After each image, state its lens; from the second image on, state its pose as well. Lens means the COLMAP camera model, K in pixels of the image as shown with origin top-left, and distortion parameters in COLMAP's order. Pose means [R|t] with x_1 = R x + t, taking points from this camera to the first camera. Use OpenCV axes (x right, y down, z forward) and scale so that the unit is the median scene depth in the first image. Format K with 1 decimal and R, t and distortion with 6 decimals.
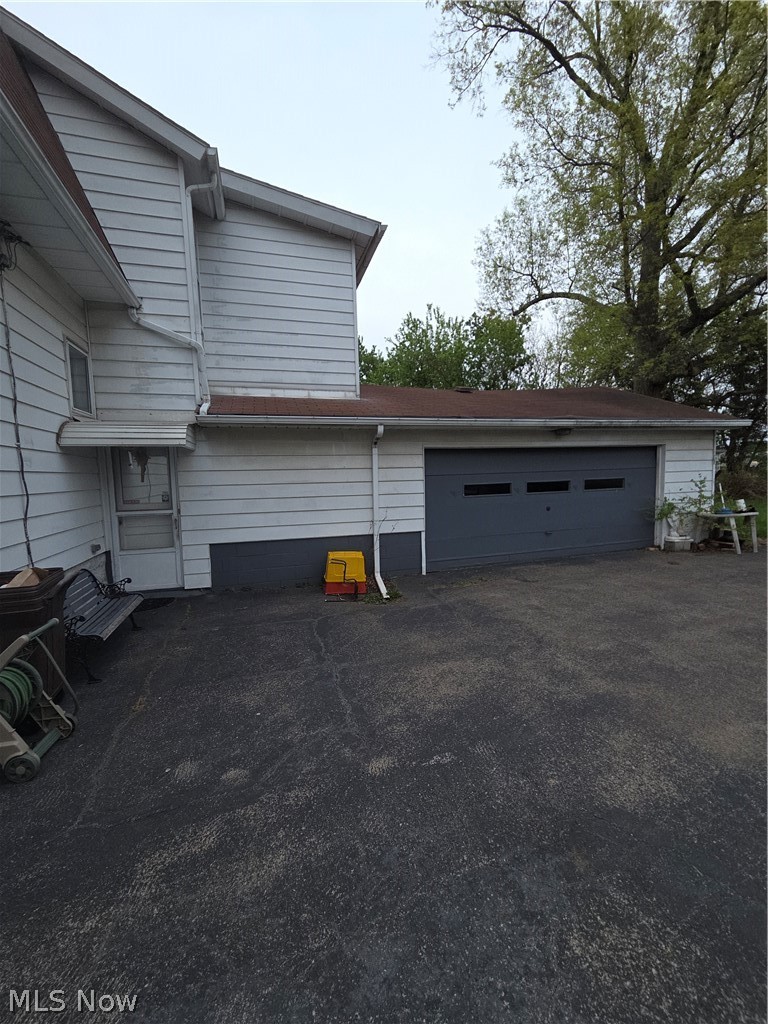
lens RADIAL K [[420.1, 0, 384.0], [0, 420.1, 512.0], [0, 0, 1]] dist [-0.002227, 0.000112]
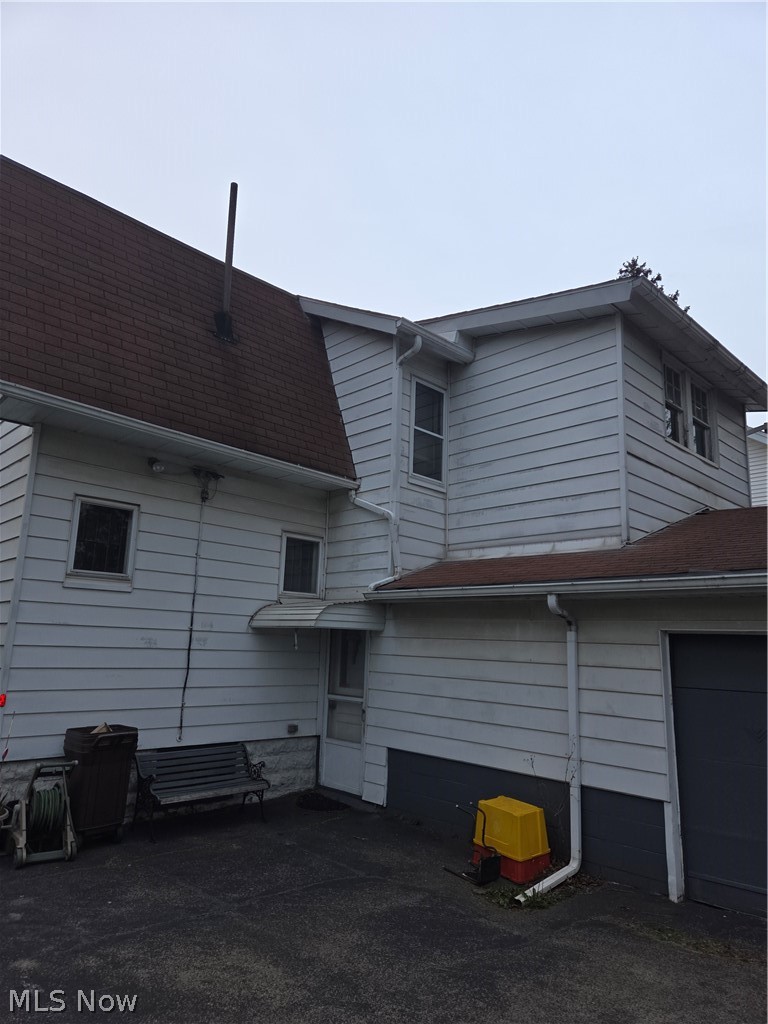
lens RADIAL K [[682.1, 0, 384.0], [0, 682.1, 512.0], [0, 0, 1]] dist [0.068950, -0.061143]
pose [[0.468137, -0.133438, -0.873523, 0.864599], [-0.125052, 0.968580, -0.214977, -0.084152], [0.874762, 0.209875, 0.436742, 0.347354]]
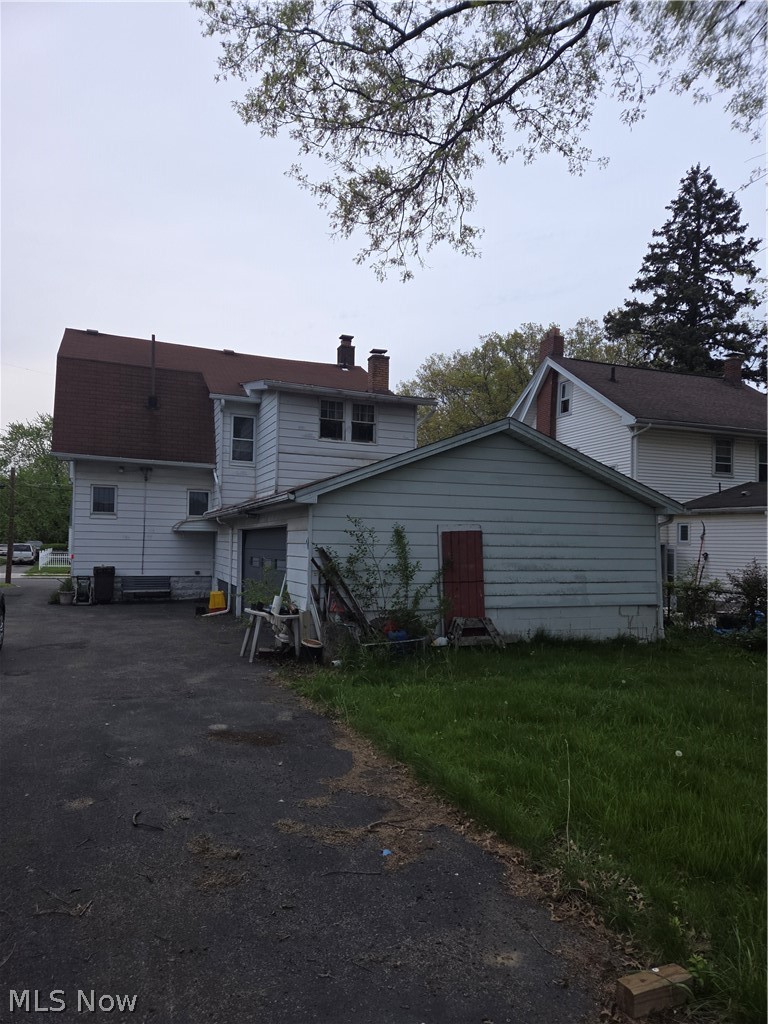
lens RADIAL K [[682.1, 0, 384.0], [0, 682.1, 512.0], [0, 0, 1]] dist [0.068950, -0.061143]
pose [[0.090437, -0.017715, -0.995745, 3.098403], [-0.109386, 0.993616, -0.027612, -0.247693], [0.989877, 0.111418, 0.087922, 1.580066]]
